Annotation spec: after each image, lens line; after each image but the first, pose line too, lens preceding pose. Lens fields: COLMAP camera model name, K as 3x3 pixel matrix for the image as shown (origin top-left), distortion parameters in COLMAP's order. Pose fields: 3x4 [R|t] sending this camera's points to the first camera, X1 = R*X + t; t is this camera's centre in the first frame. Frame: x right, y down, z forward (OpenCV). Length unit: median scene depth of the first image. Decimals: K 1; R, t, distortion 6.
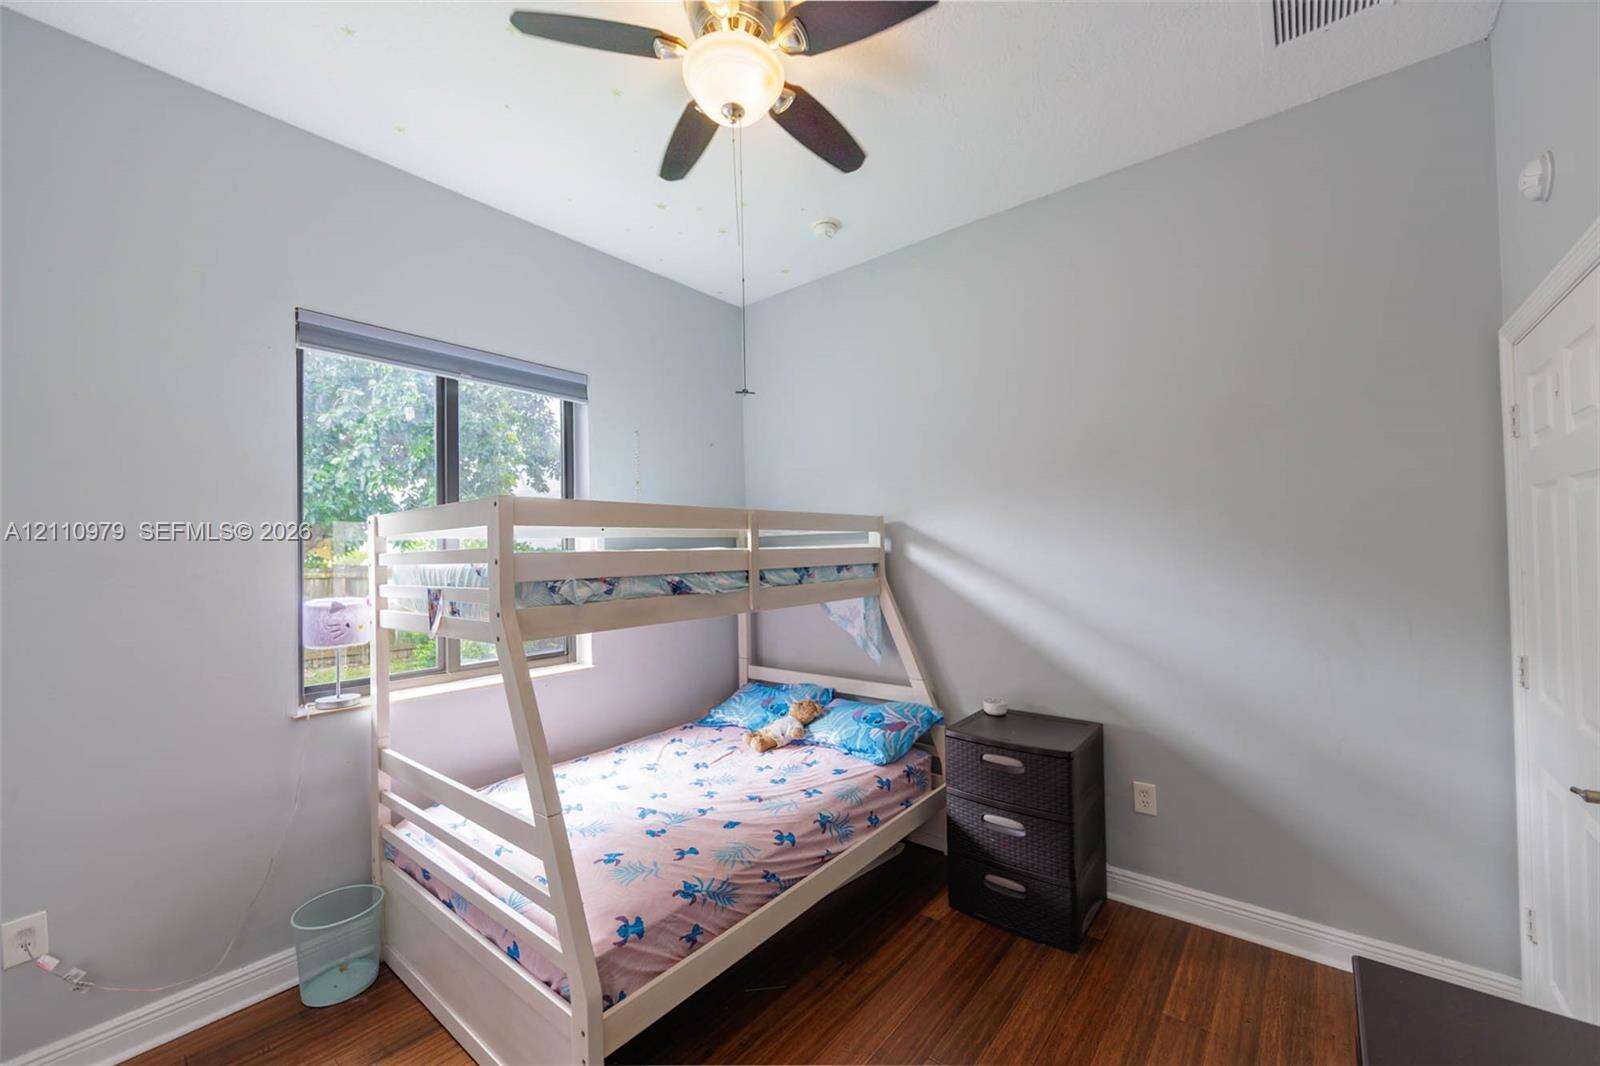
lens RADIAL K [[629.6, 0, 803.0], [0, 629.6, 539.7], [0, 0, 1]] dist [-0.001099, 0.000460]
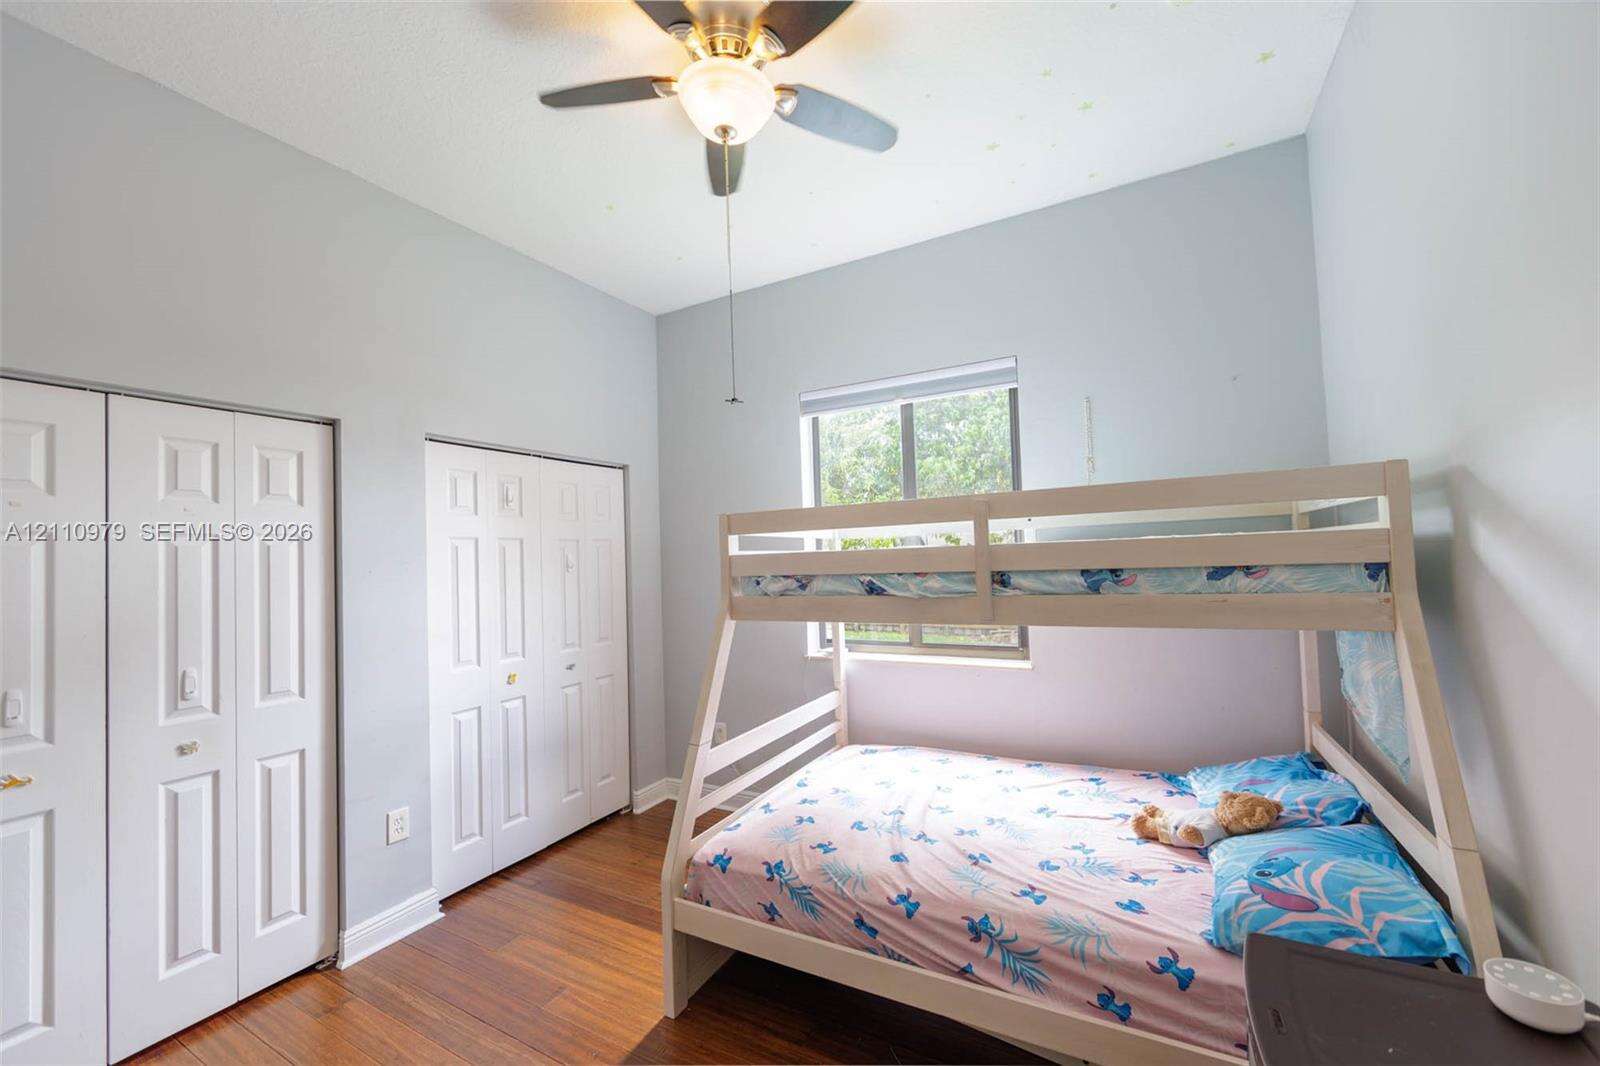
lens RADIAL K [[629.6, 0, 798.3], [0, 629.6, 535.7], [0, 0, 1]] dist [-0.001099, 0.000460]
pose [[0.179186, -0.018188, -0.983647, 0.656337], [0.048756, 0.998765, -0.009586, -0.000299], [0.982606, -0.046241, 0.179851, 0.638568]]
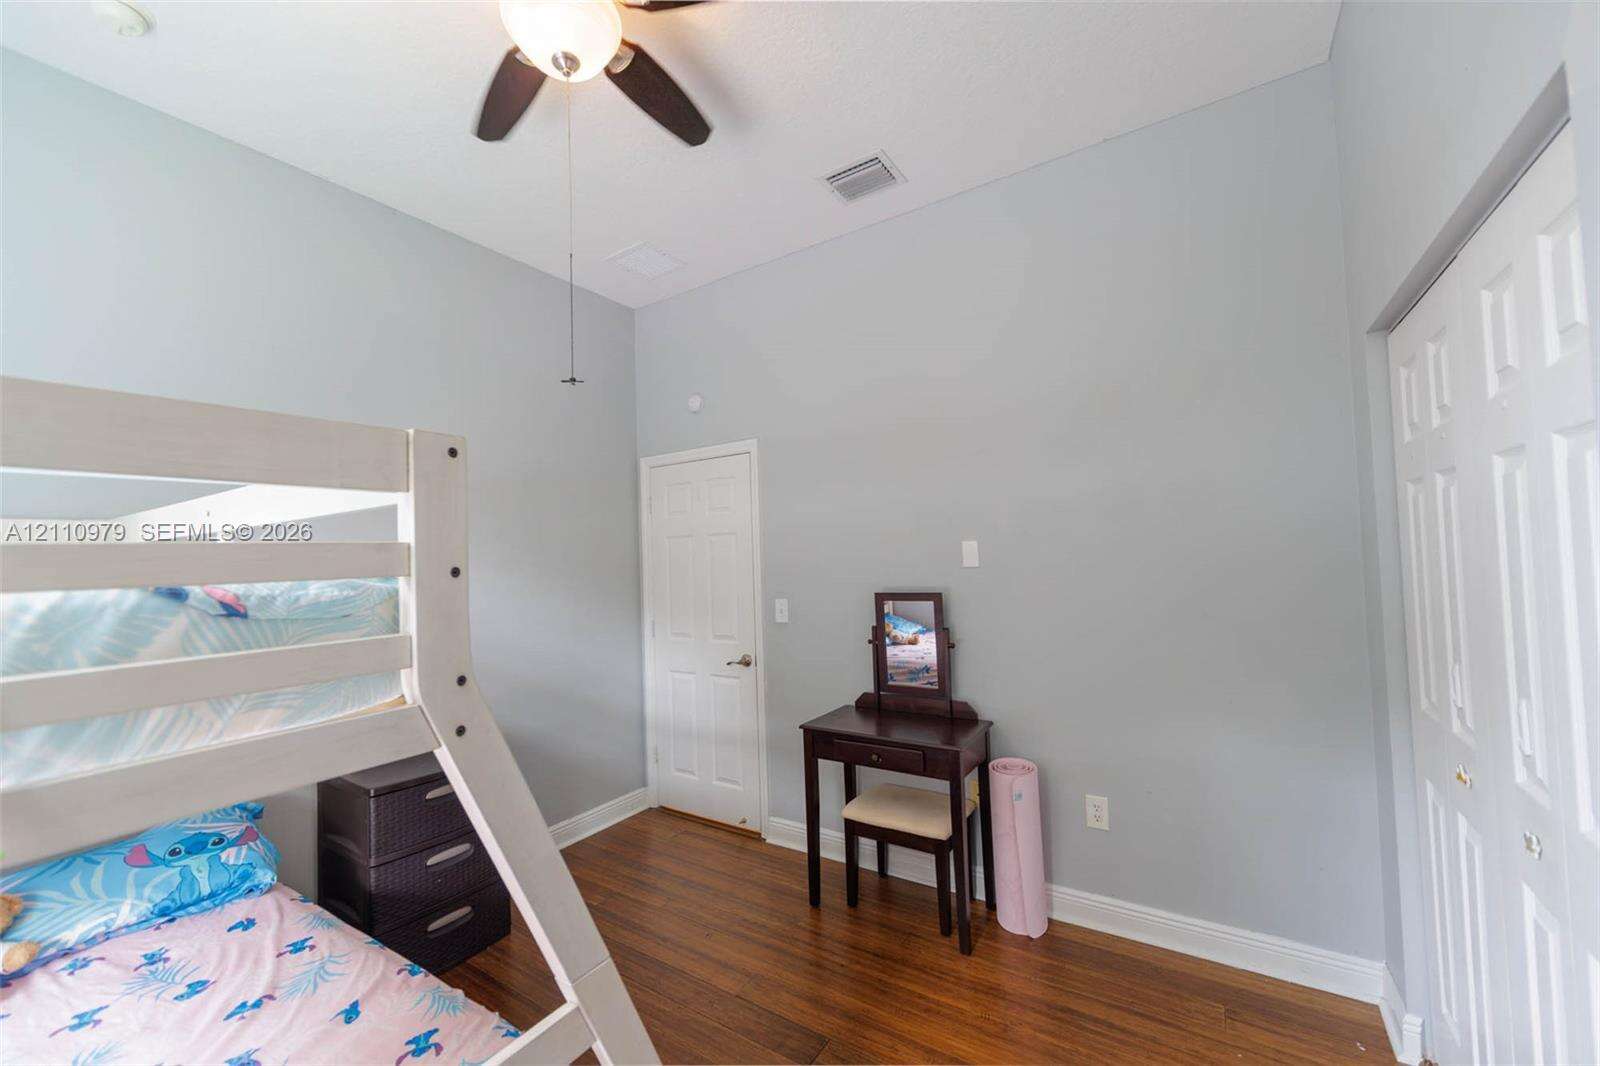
lens RADIAL K [[629.6, 0, 795.0], [0, 629.6, 532.7], [0, 0, 1]] dist [-0.001099, 0.000460]
pose [[-0.098231, 0.063645, 0.993126, -0.701943], [0.020149, 0.997875, -0.061956, 0.029005], [-0.994960, 0.013924, -0.099305, 0.550313]]
